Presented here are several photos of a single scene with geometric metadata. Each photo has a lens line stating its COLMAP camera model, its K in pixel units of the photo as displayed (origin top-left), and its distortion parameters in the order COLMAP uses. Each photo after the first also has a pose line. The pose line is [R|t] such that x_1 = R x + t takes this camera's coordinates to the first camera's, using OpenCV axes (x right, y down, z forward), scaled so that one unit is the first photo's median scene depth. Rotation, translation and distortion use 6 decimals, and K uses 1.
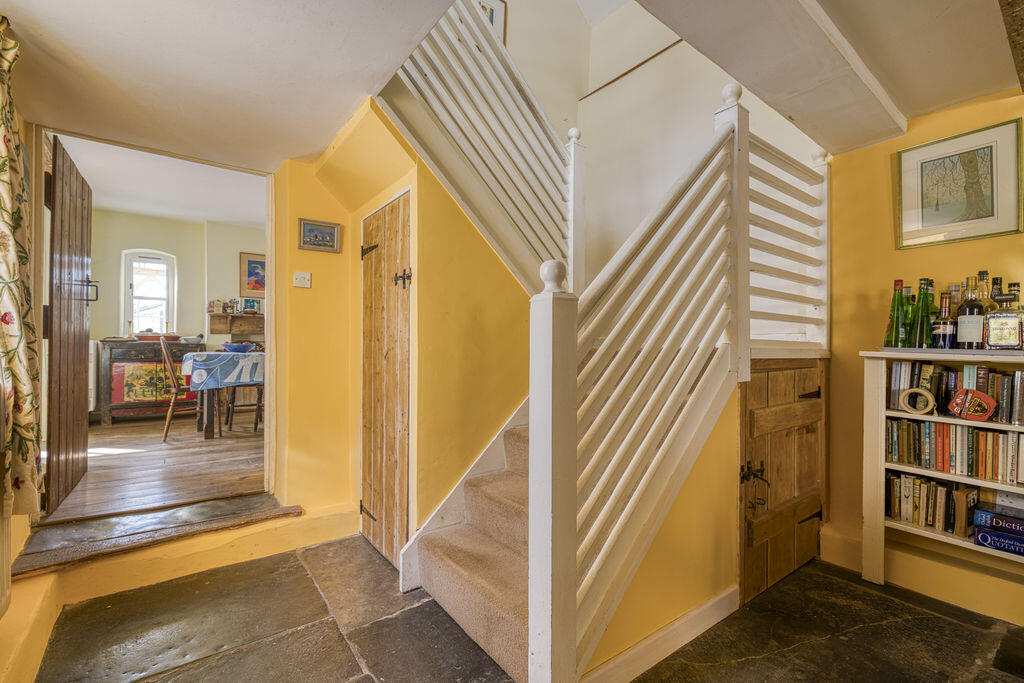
lens RADIAL K [[446.0, 0, 512.5], [0, 446.0, 329.2], [0, 0, 1]] dist [-0.012131, 0.007671]
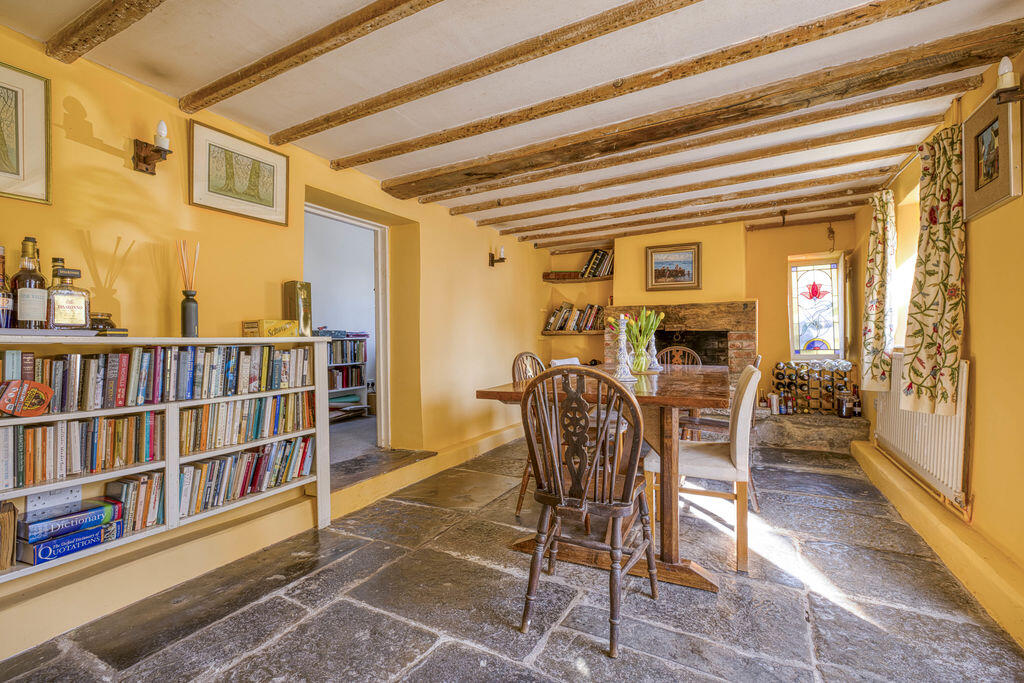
lens RADIAL K [[446.0, 0, 512.5], [0, 446.0, 329.2], [0, 0, 1]] dist [-0.012131, 0.007671]
pose [[-0.428323, 0.021809, 0.903362, -0.091434], [-0.015800, 0.999375, -0.031618, 0.056970], [-0.903488, -0.027816, -0.427711, 0.556096]]
